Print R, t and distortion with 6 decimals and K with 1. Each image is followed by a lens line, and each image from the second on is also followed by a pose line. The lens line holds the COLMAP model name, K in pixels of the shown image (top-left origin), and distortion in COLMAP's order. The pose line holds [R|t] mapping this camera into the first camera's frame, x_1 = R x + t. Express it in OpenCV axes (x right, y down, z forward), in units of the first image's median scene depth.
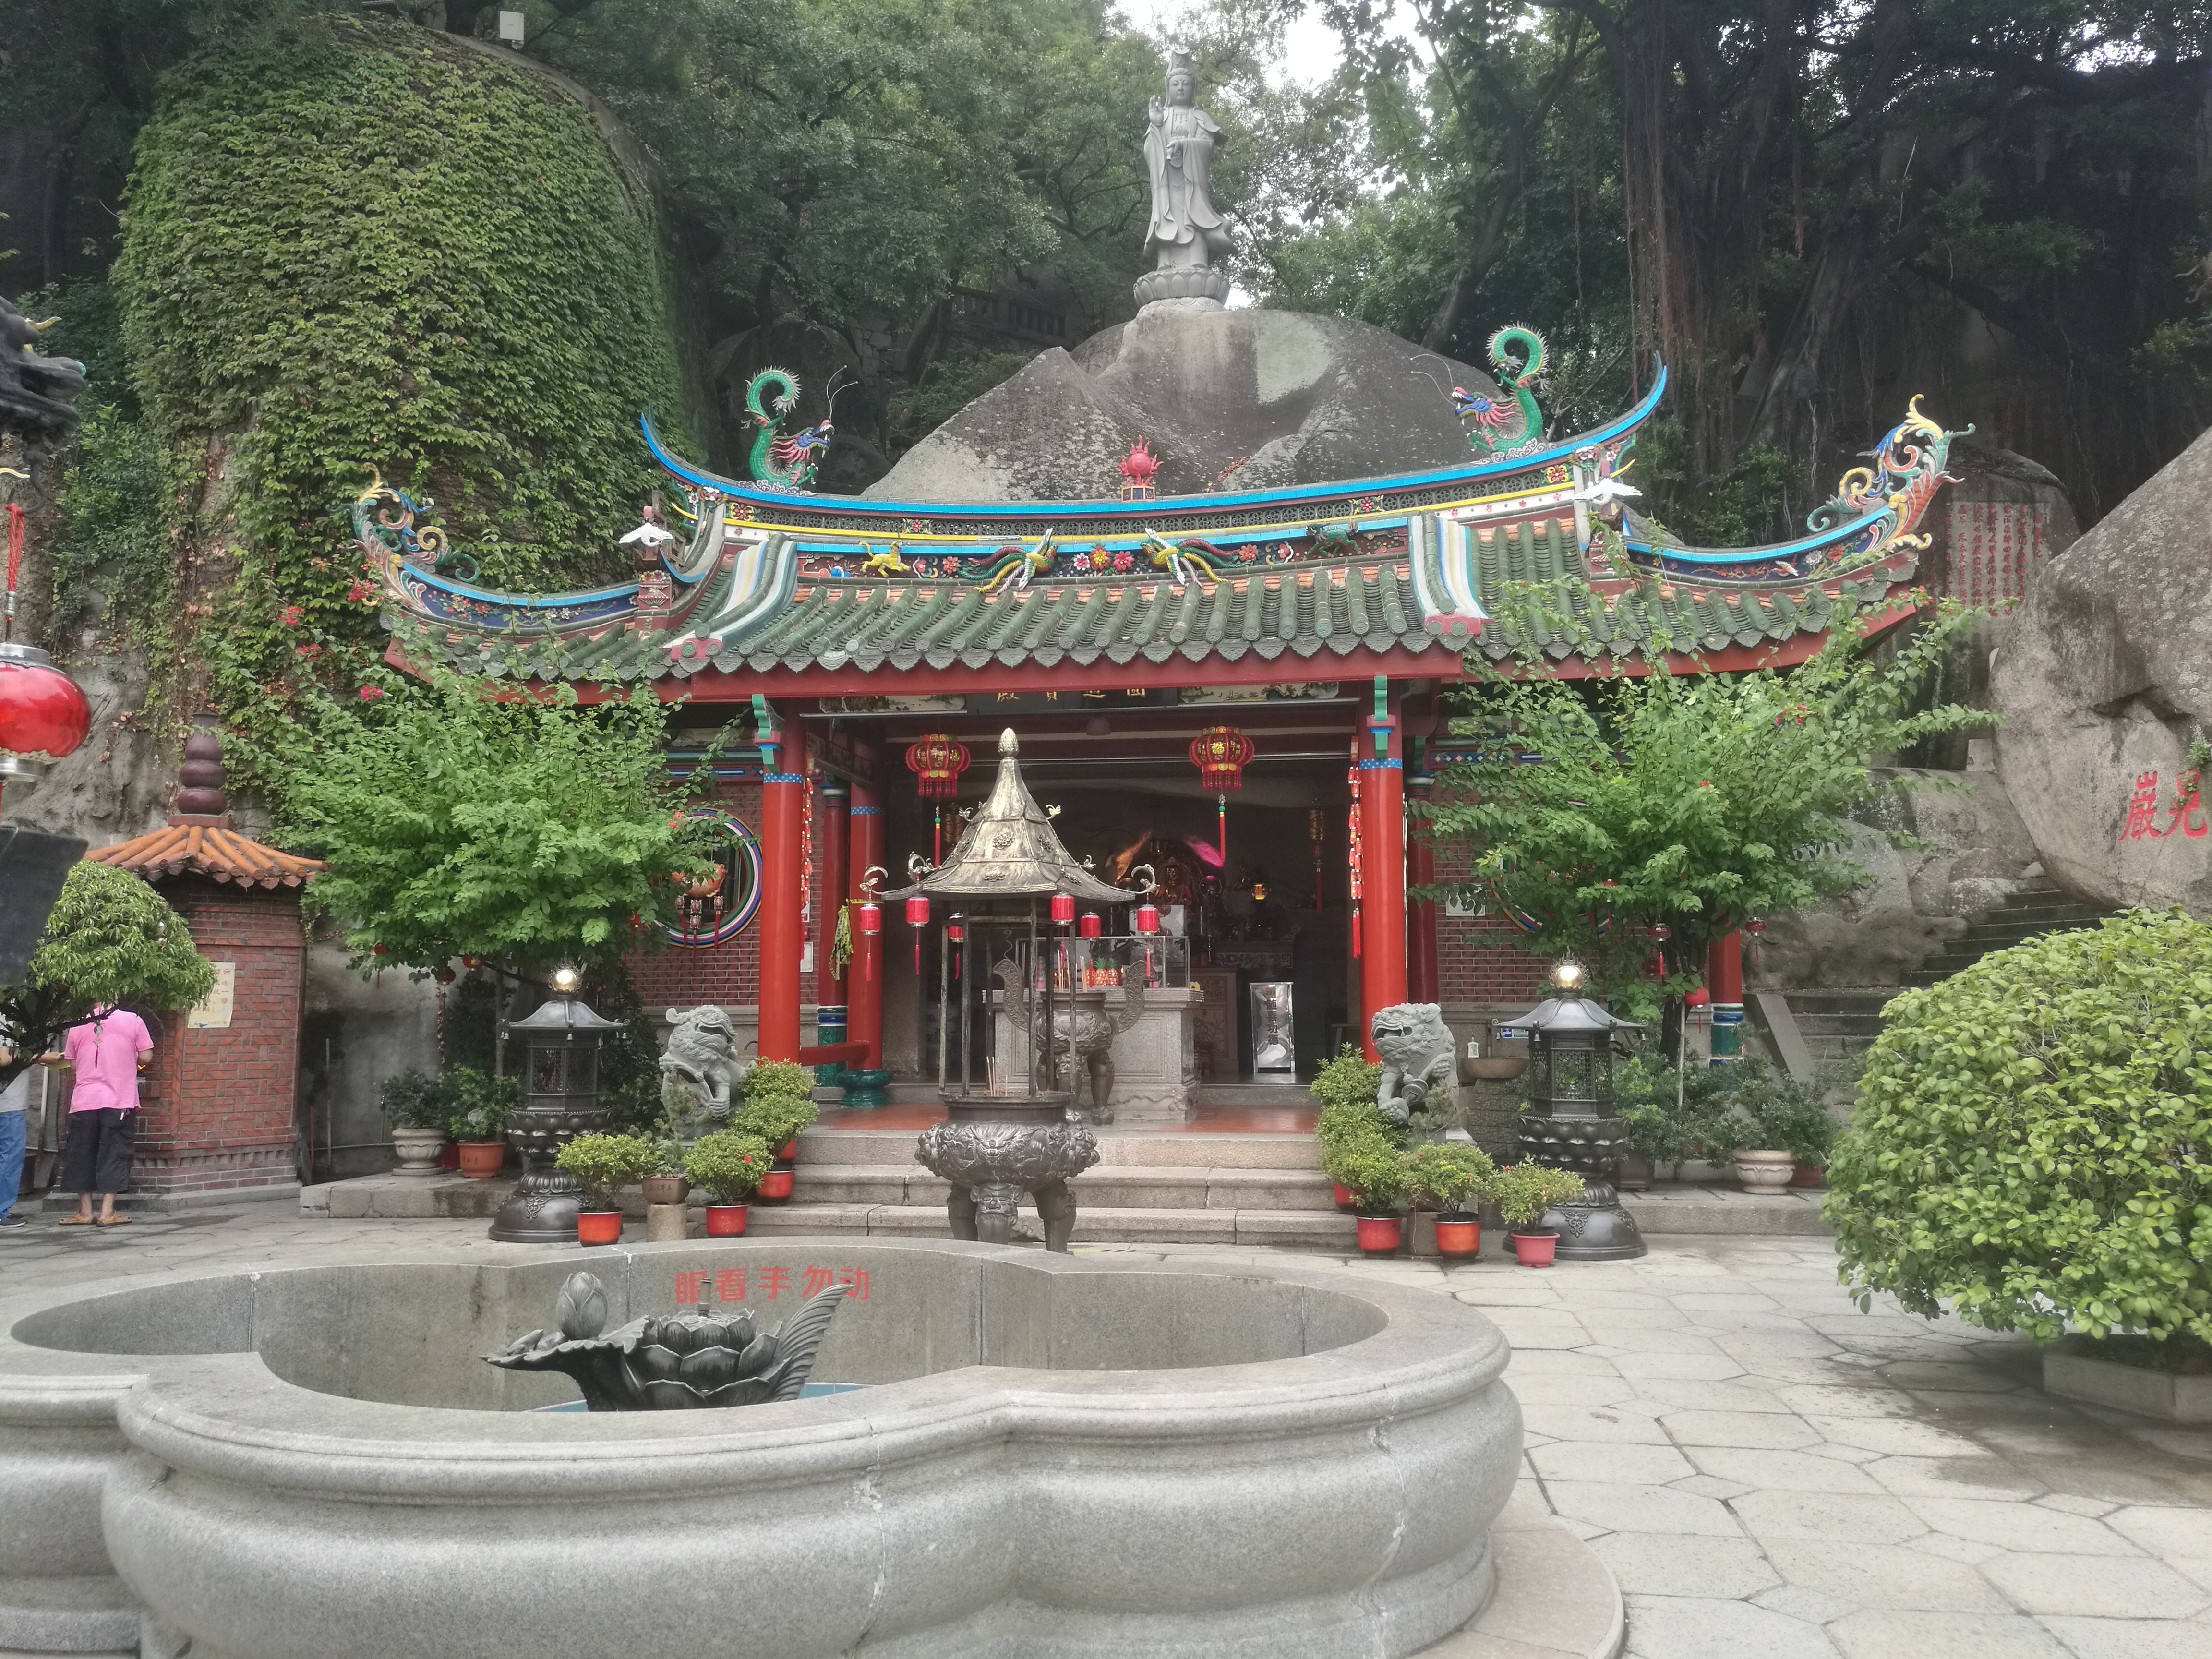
lens RADIAL K [[1727.0, 0, 1102.5], [0, 1727.0, 829.6], [0, 0, 1]] dist [-0.004935, -0.003644]
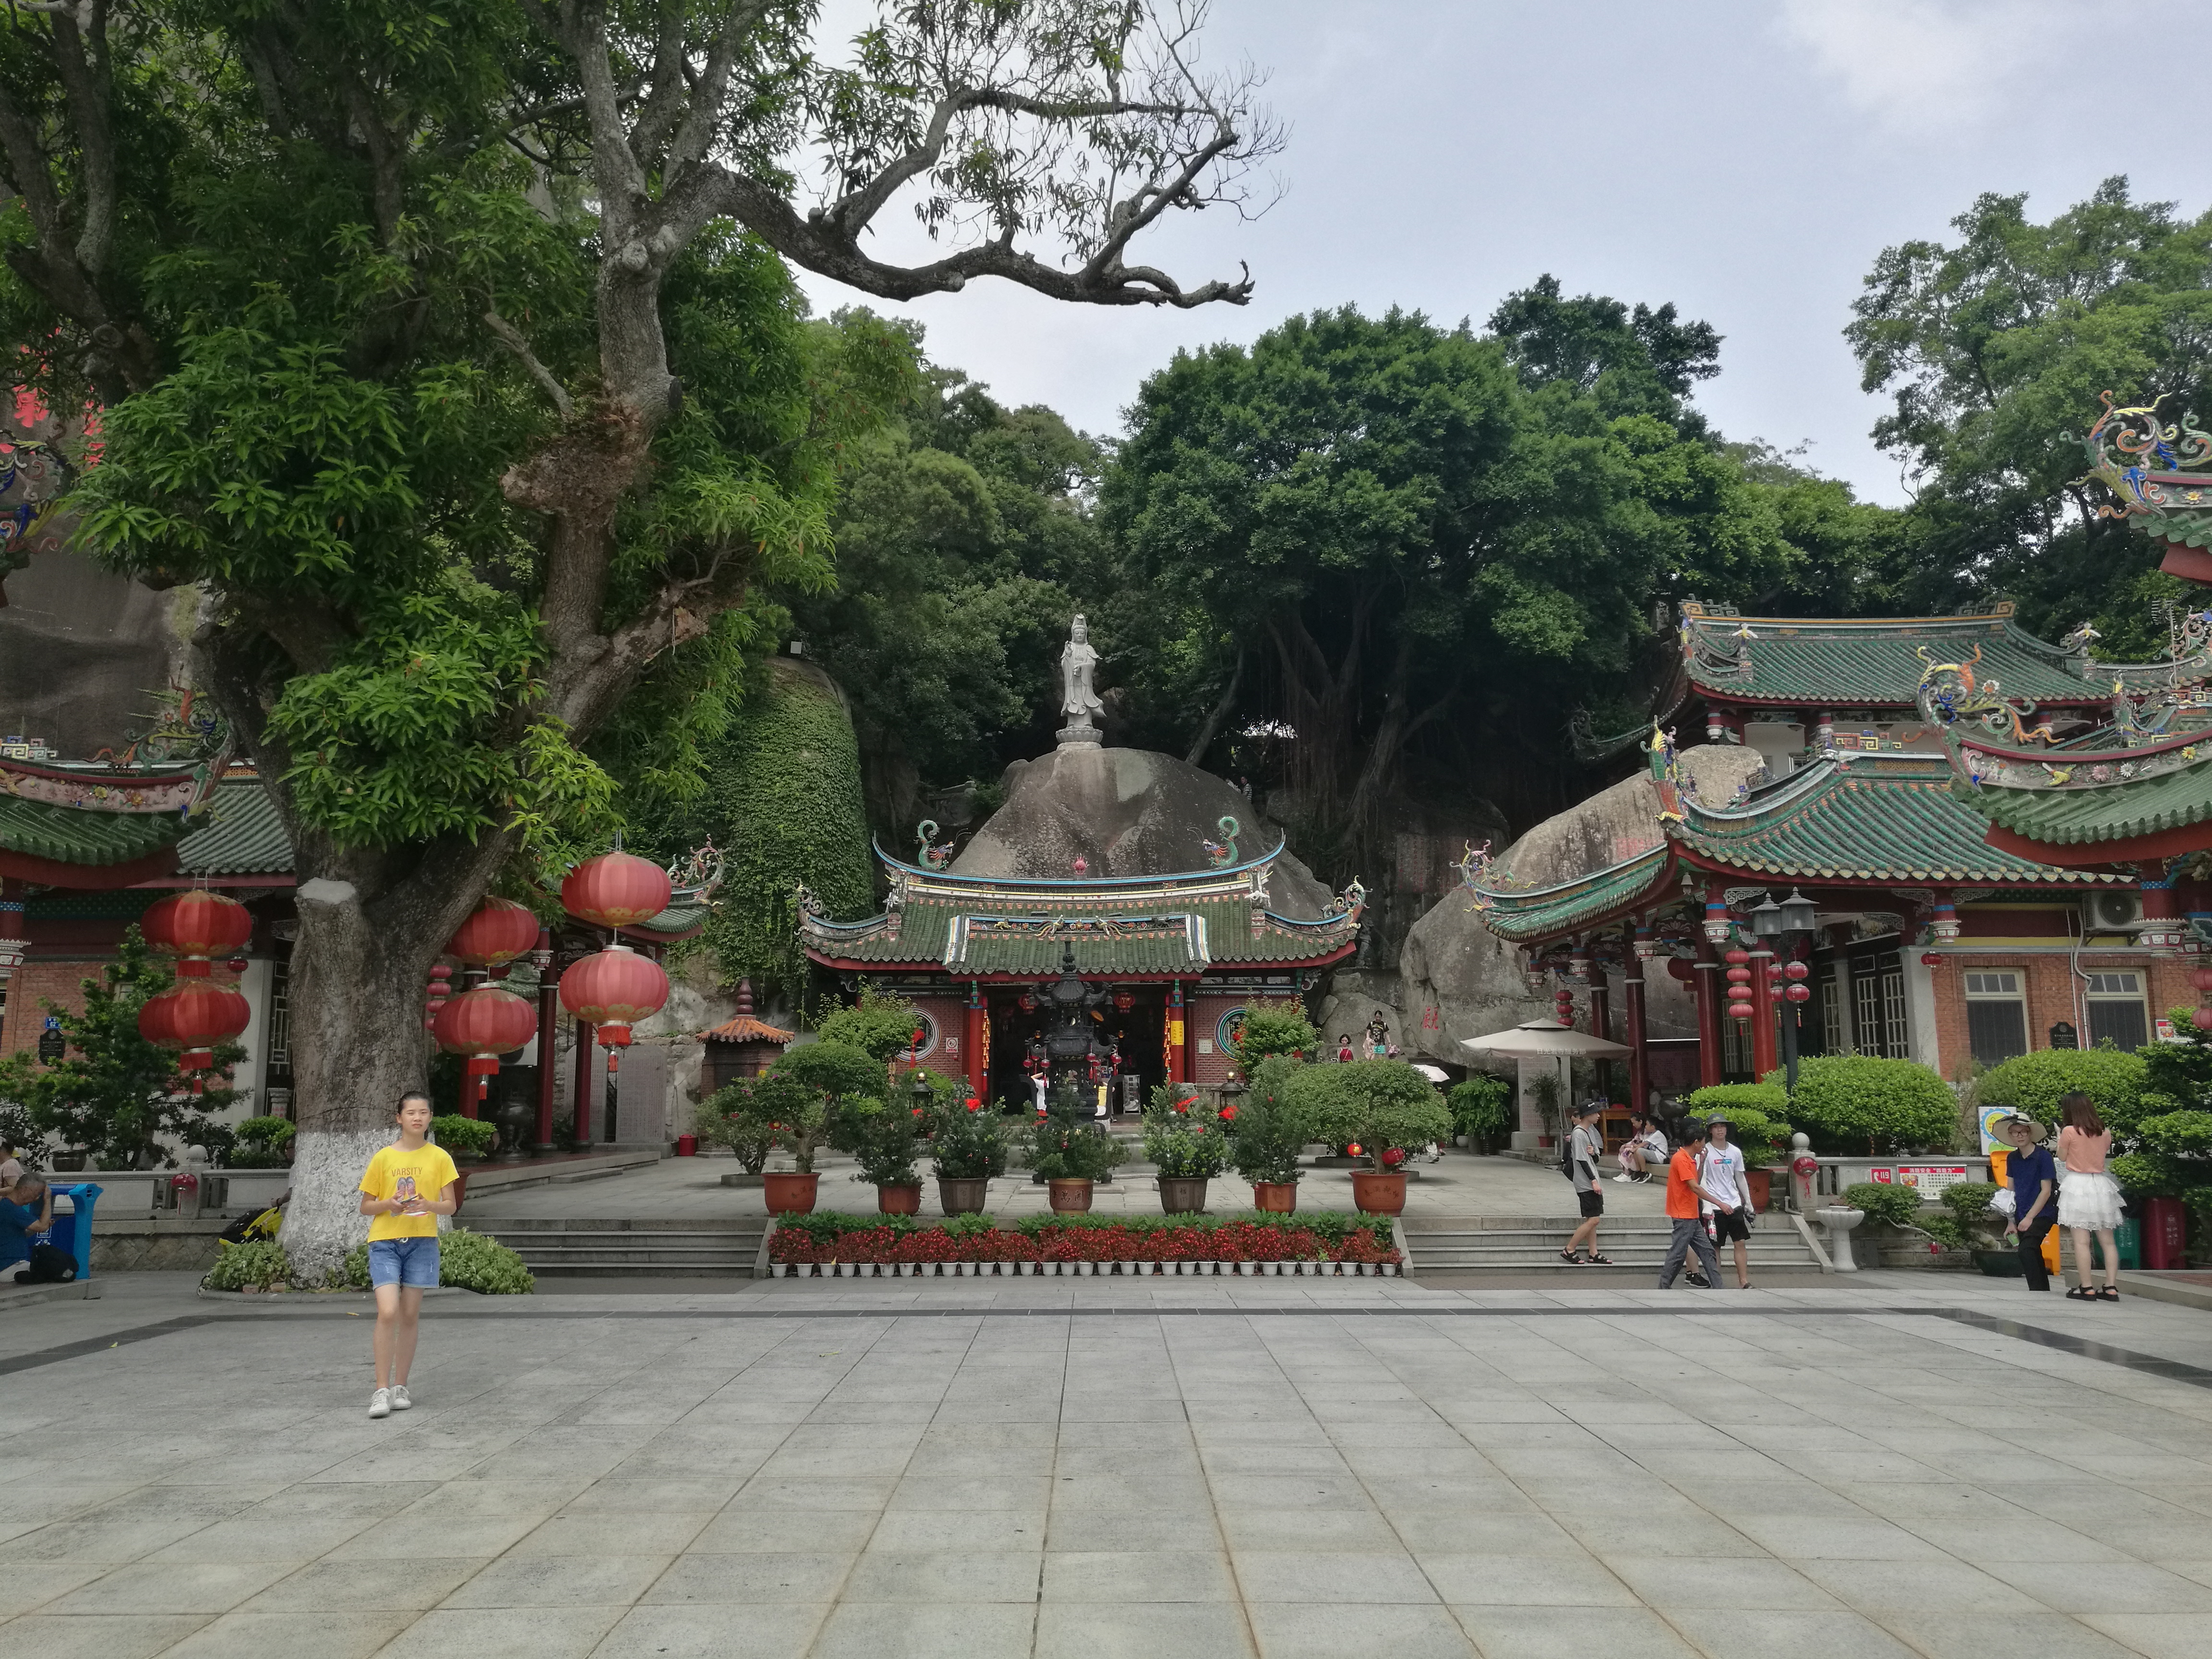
lens RADIAL K [[1727.0, 0, 1108.1], [0, 1727.0, 826.8], [0, 0, 1]] dist [-0.004935, -0.003644]
pose [[0.991272, 0.016793, 0.130761, -0.265580], [-0.010798, 0.998863, -0.046425, -0.151818], [-0.131392, 0.044608, 0.990326, -1.476444]]
